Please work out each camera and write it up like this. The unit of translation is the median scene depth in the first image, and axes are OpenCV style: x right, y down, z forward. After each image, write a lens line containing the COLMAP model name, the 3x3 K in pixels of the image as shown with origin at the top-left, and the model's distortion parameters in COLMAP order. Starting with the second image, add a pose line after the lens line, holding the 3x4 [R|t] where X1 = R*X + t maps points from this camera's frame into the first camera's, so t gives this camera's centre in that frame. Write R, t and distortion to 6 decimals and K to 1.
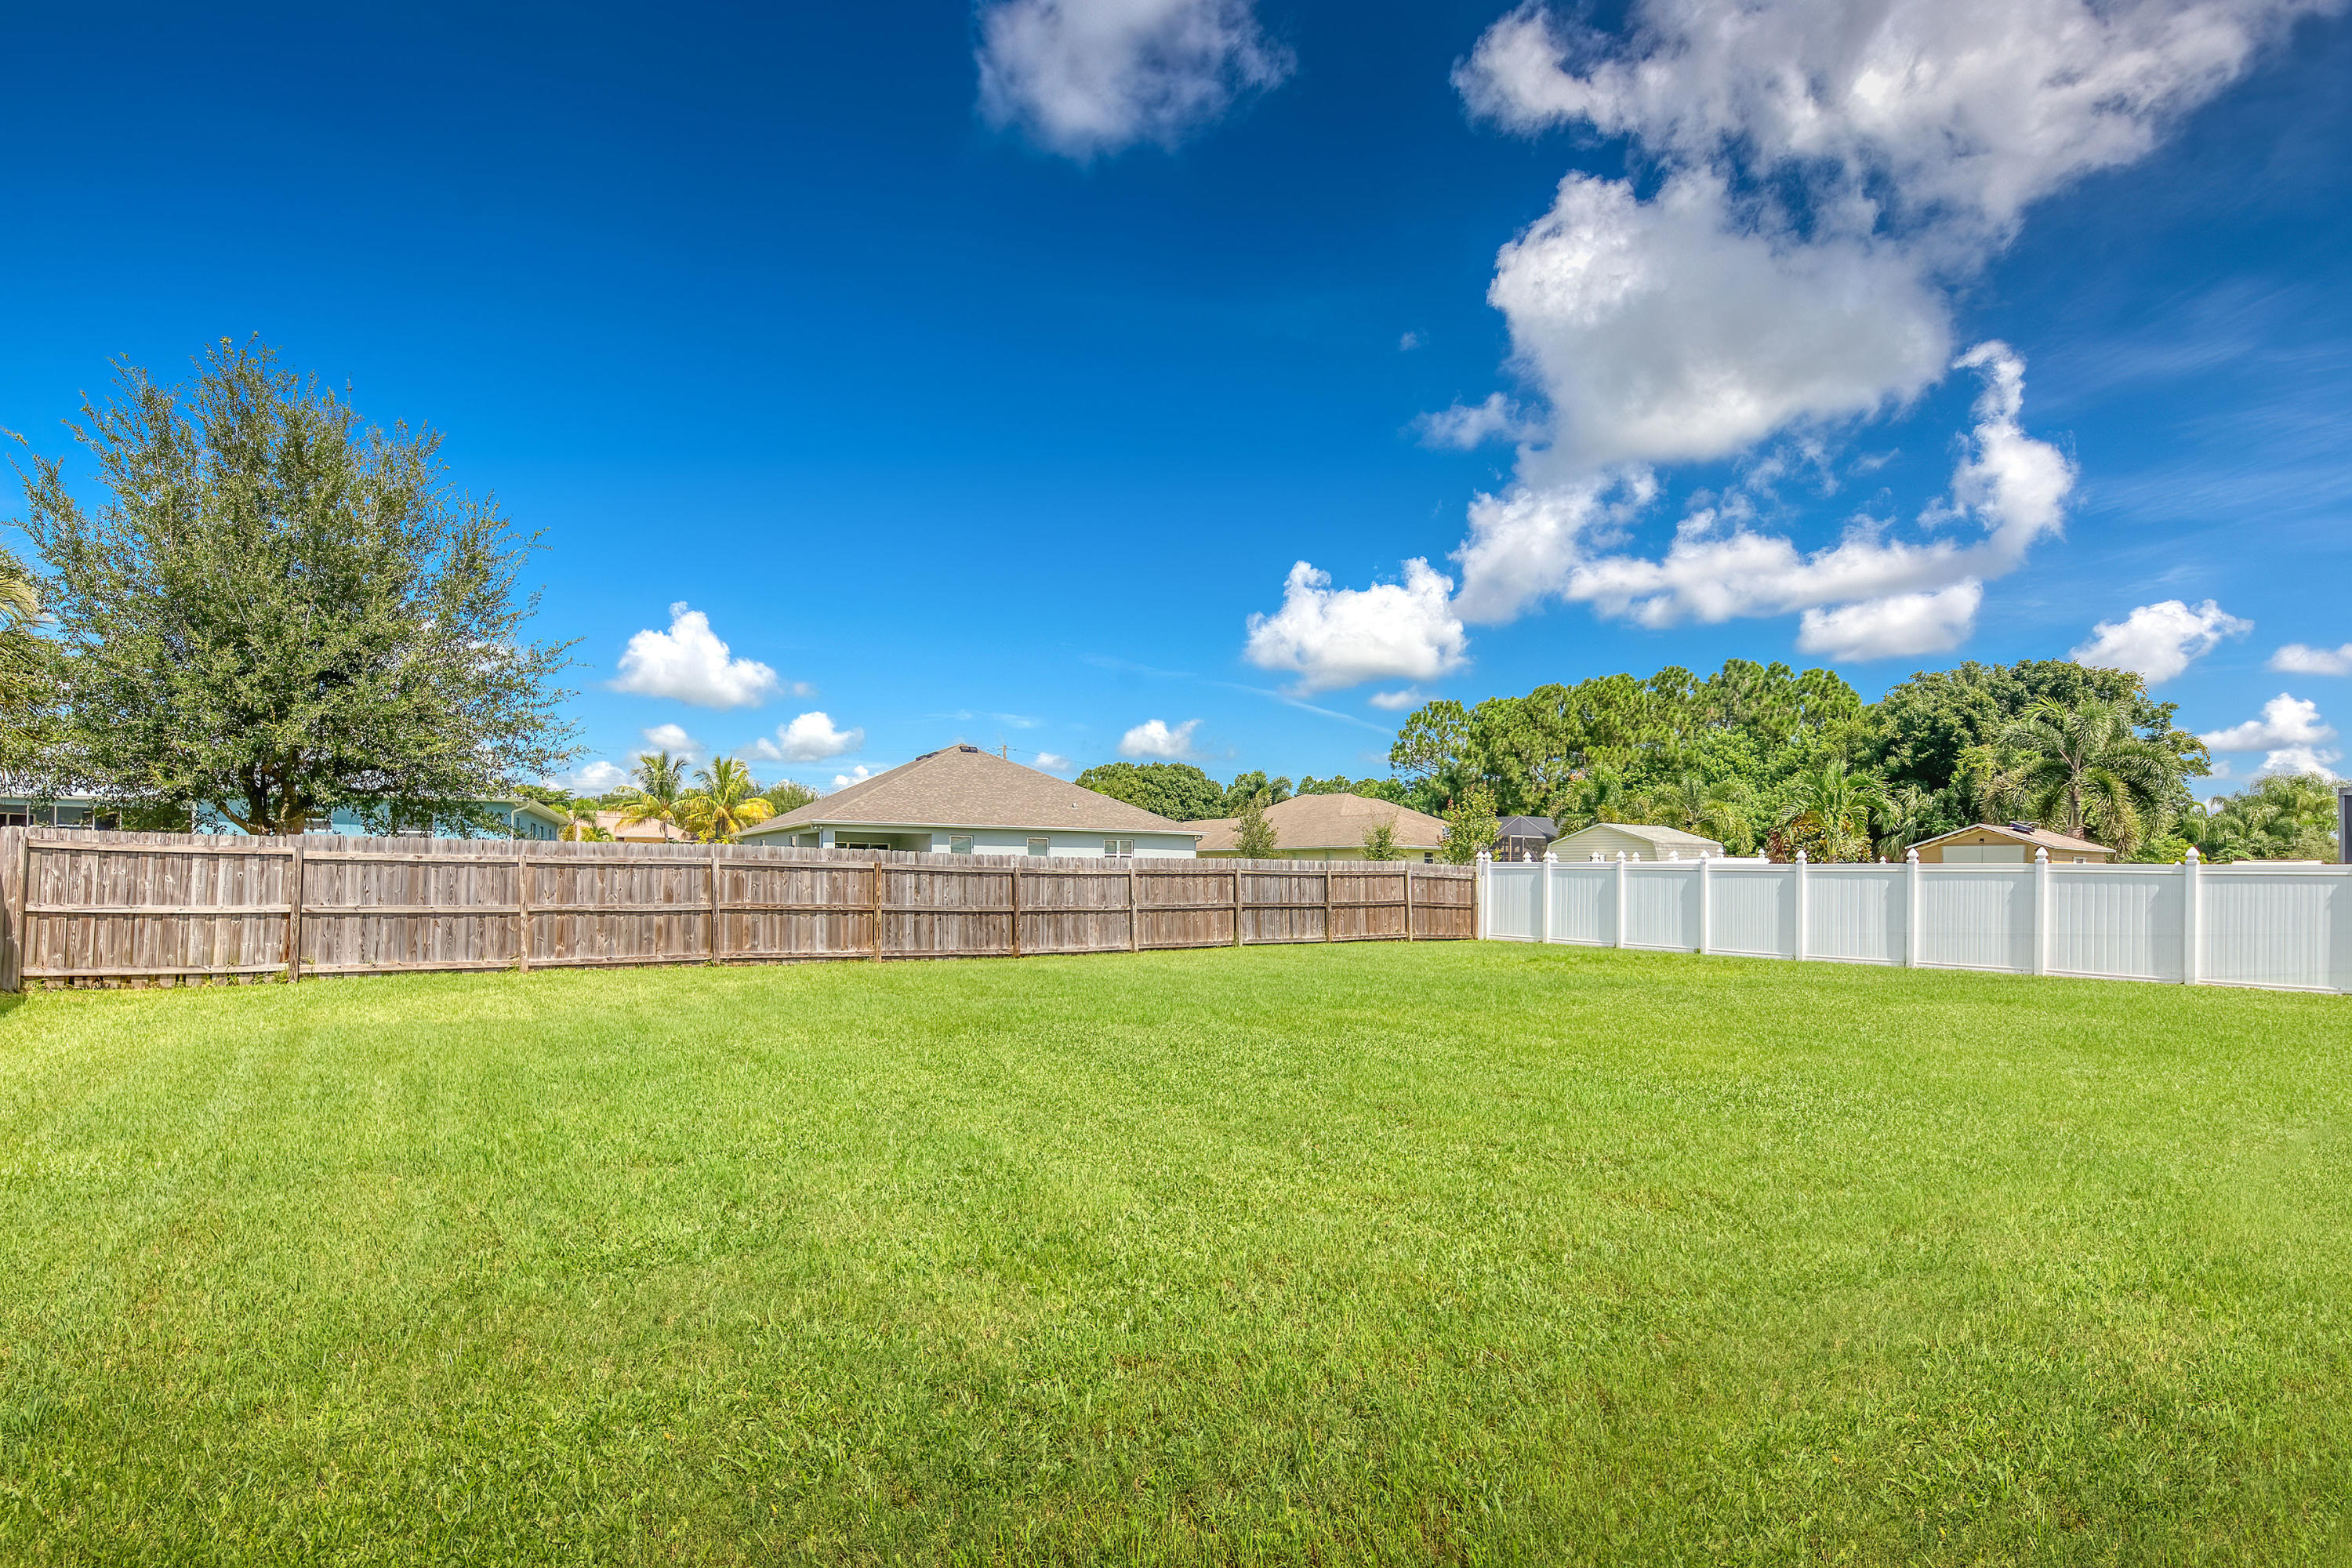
lens RADIAL K [[1168.9, 0, 1178.2], [0, 1168.9, 869.4], [0, 0, 1]] dist [0.000846, 0.000160]
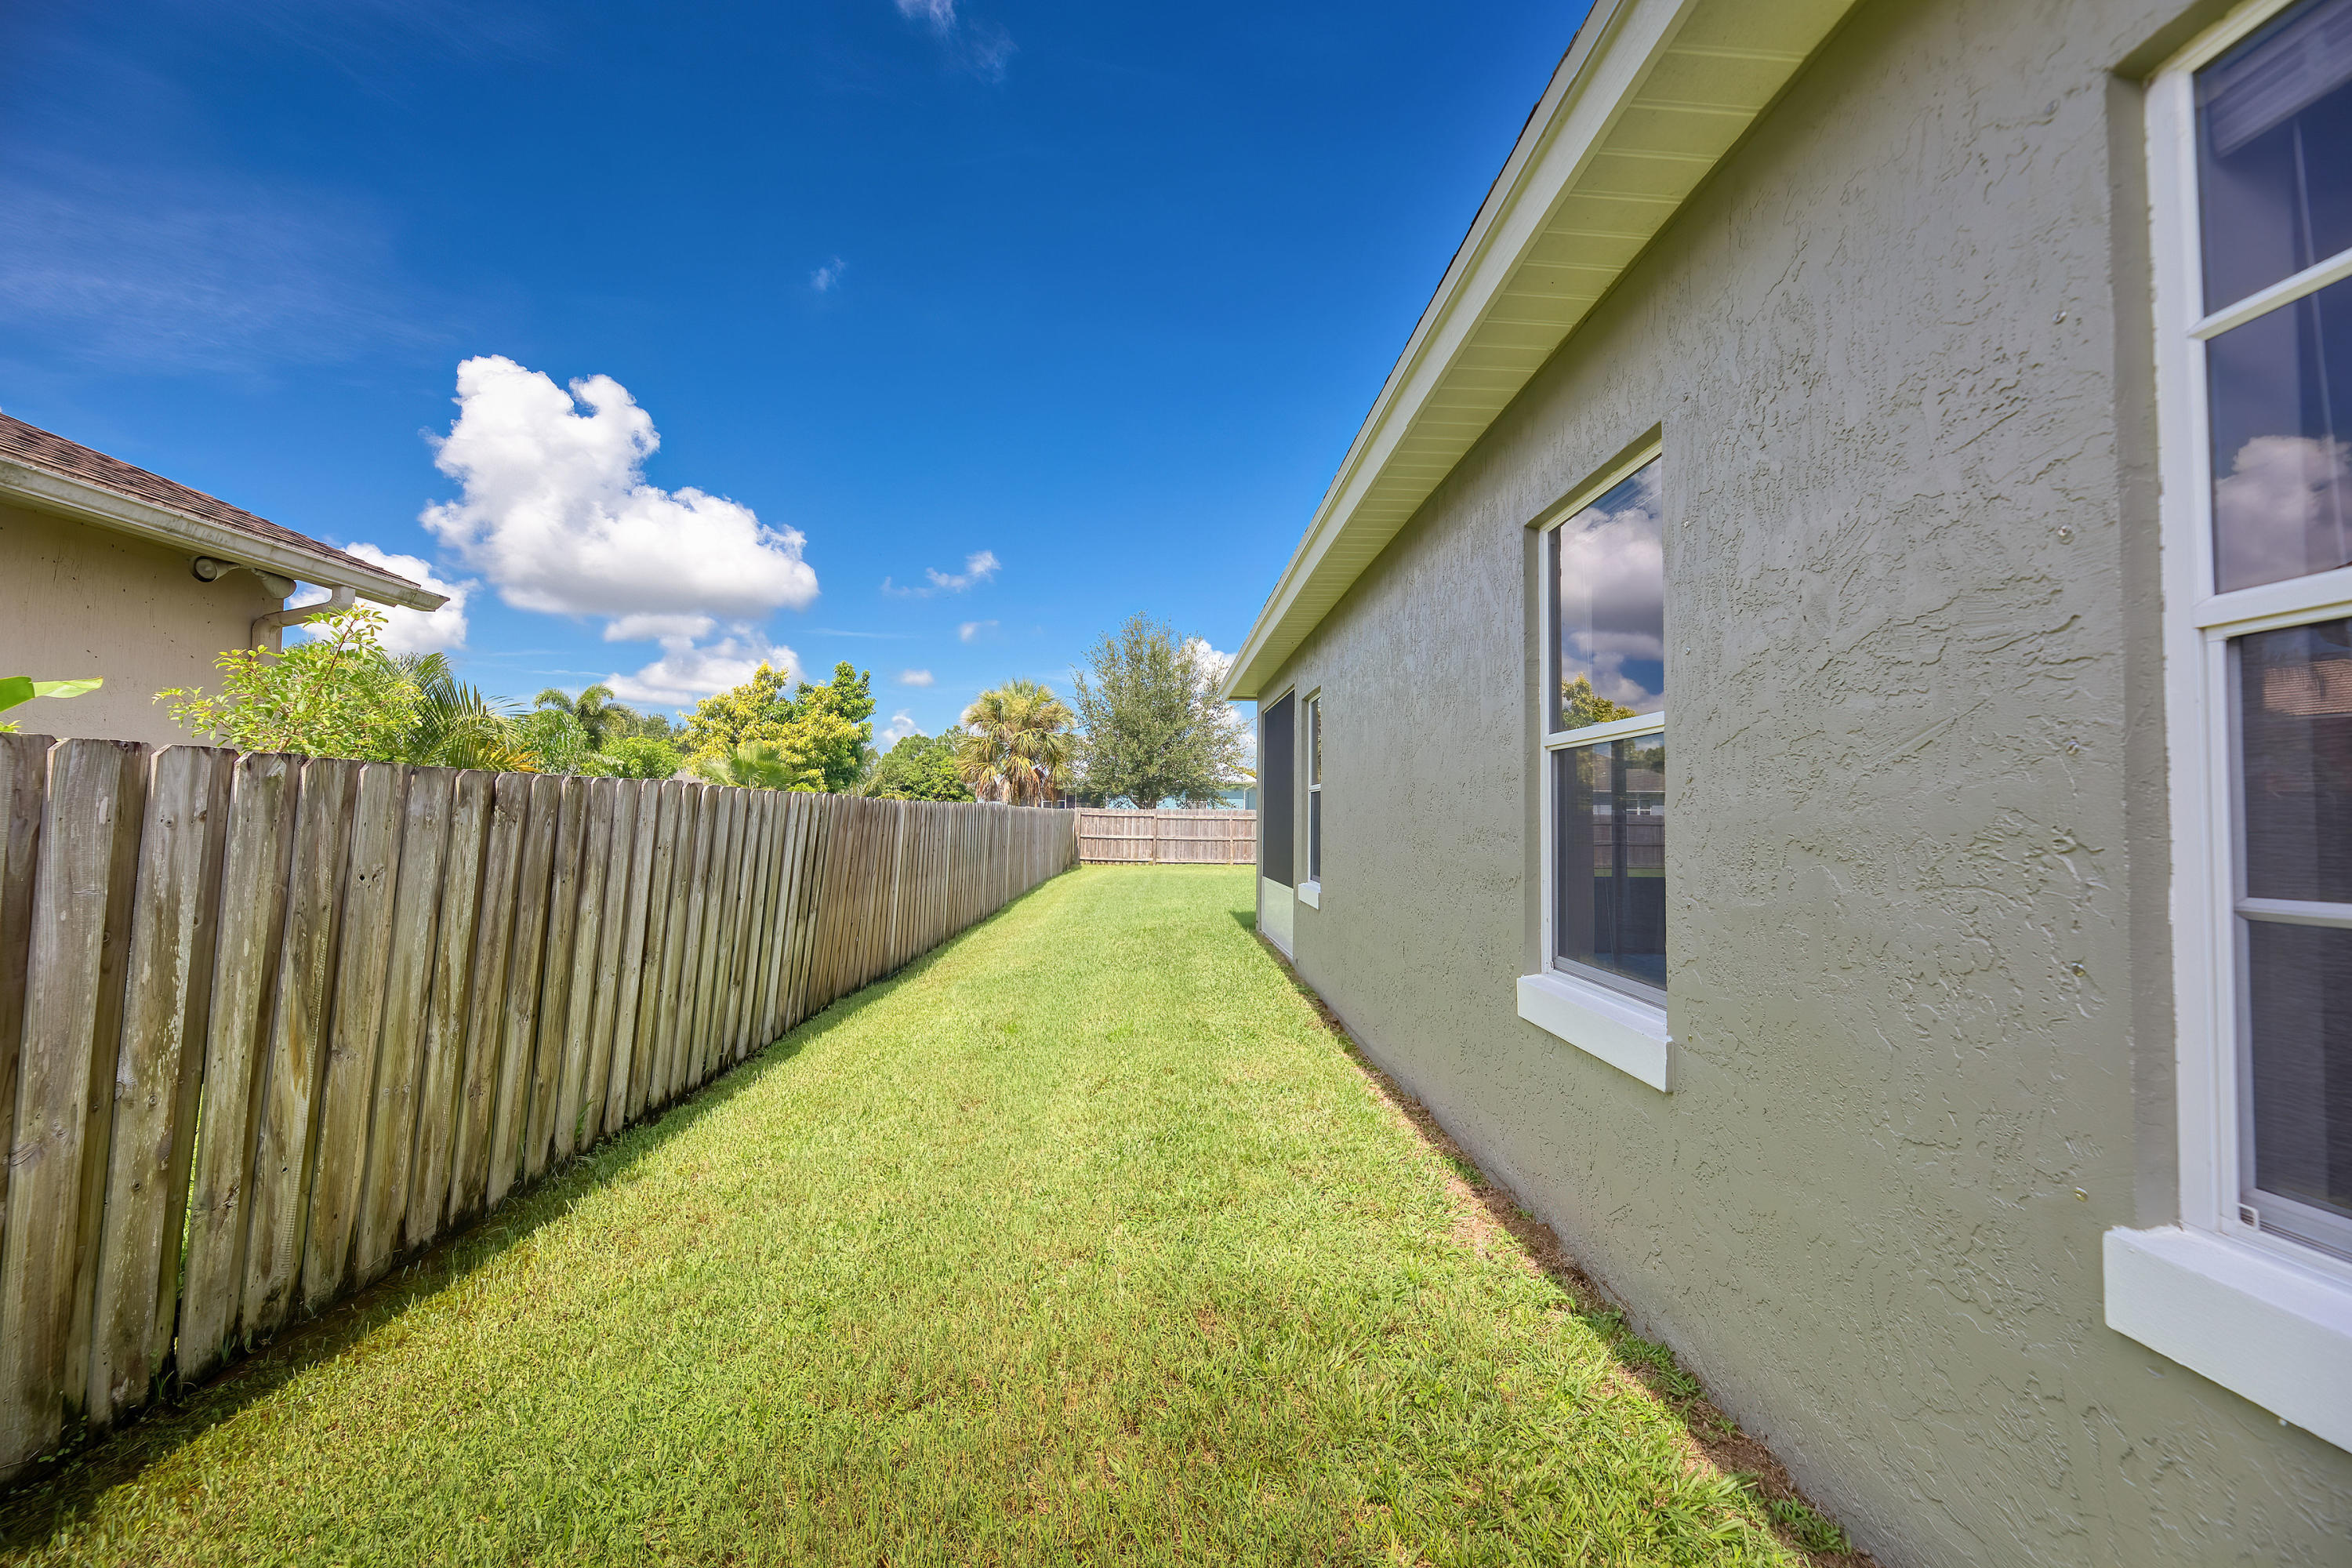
lens RADIAL K [[969.9, 0, 1176.0], [0, 969.9, 784.0], [0, 0, 1]] dist [-0.000098, -0.000055]
pose [[0.820476, -0.026418, -0.571070, 0.494395], [0.004641, 0.999207, -0.039555, 0.000976], [0.571662, 0.029803, 0.819948, -0.709302]]
